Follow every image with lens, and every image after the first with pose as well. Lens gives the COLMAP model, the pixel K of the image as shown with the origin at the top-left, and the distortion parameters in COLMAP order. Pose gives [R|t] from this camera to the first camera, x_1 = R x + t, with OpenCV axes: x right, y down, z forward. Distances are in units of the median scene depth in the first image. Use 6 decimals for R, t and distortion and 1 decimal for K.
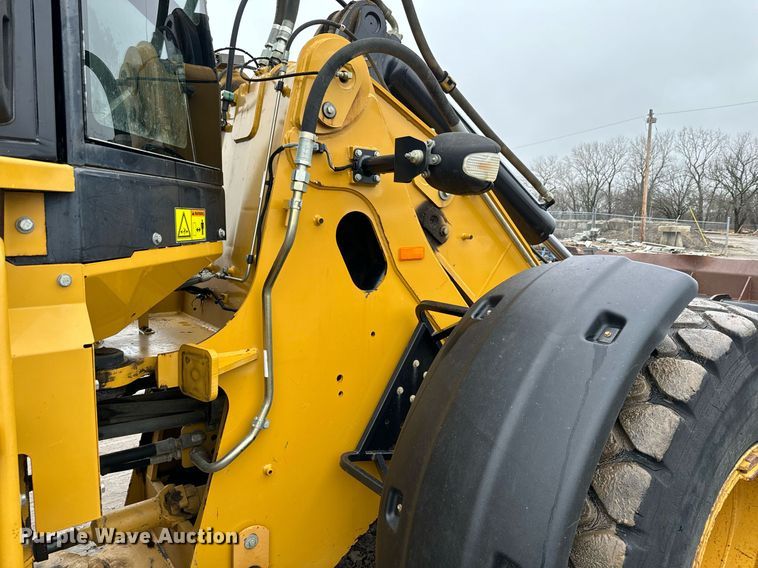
lens RADIAL K [[513.3, 0, 377.9], [0, 513.3, 276.1], [0, 0, 1]] dist [0.021321, -0.027121]
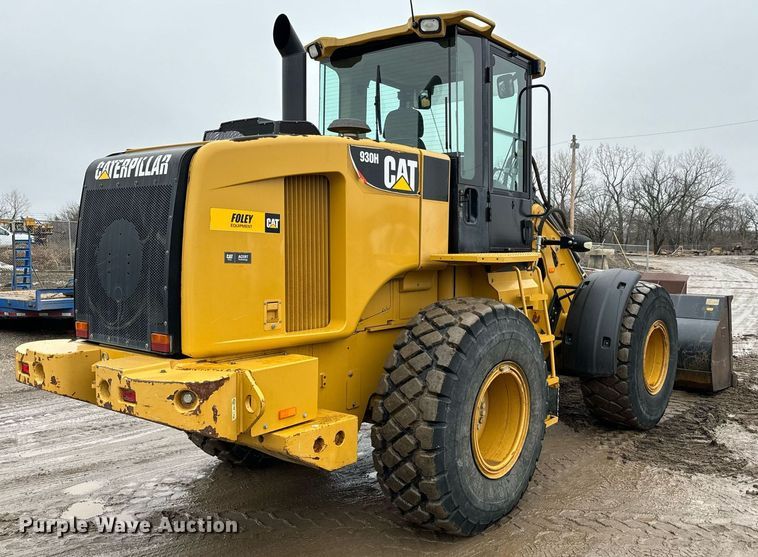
lens RADIAL K [[692.8, 0, 380.5], [0, 692.8, 284.6], [0, 0, 1]] dist [0.040490, 0.008695]
pose [[0.973777, -0.025766, 0.226041, -0.105000], [0.036367, 0.998419, -0.042857, 0.010167], [-0.224579, 0.049953, 0.973175, -0.155040]]
